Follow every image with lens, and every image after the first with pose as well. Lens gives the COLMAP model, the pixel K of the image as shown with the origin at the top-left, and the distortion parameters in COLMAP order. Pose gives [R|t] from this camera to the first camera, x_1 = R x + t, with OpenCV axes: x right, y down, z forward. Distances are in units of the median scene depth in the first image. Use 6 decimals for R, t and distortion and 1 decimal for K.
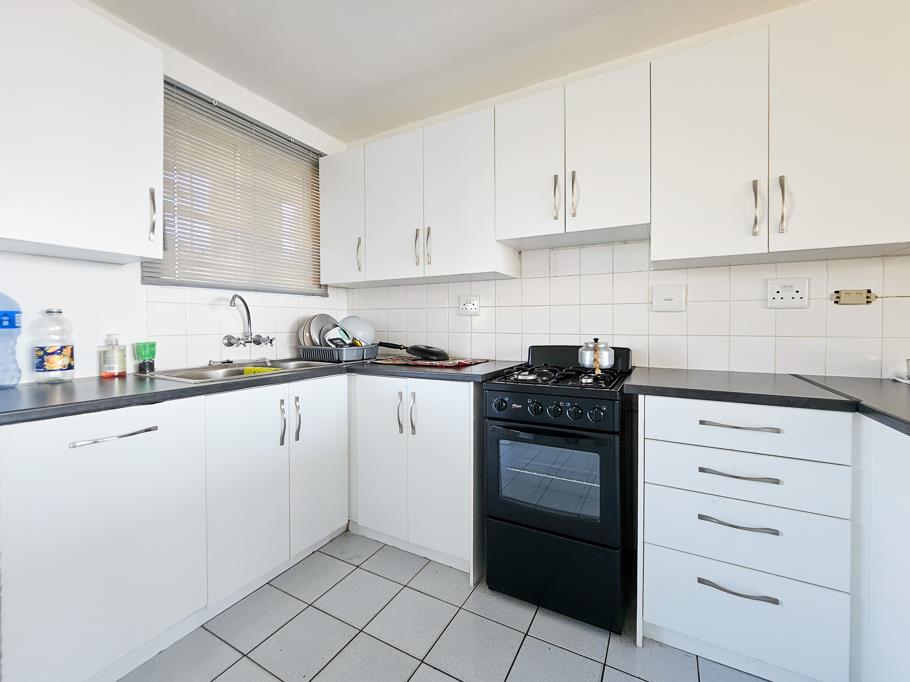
lens RADIAL K [[365.8, 0, 459.2], [0, 365.8, 330.4], [0, 0, 1]] dist [-0.000056, -0.000245]
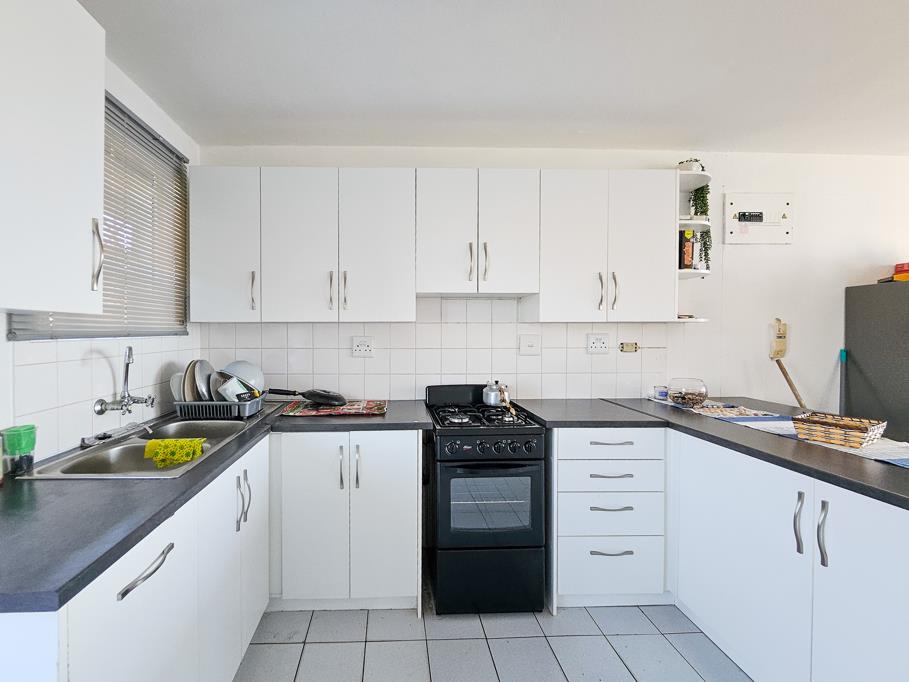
lens RADIAL K [[393.7, 0, 401.2], [0, 393.7, 339.7], [0, 0, 1]] dist [0.000372, 0.000056]
pose [[0.867930, -0.003400, 0.496675, -0.575280], [0.003248, 0.999994, 0.001168, -0.121989], [-0.496676, 0.000600, 0.867936, 0.018778]]
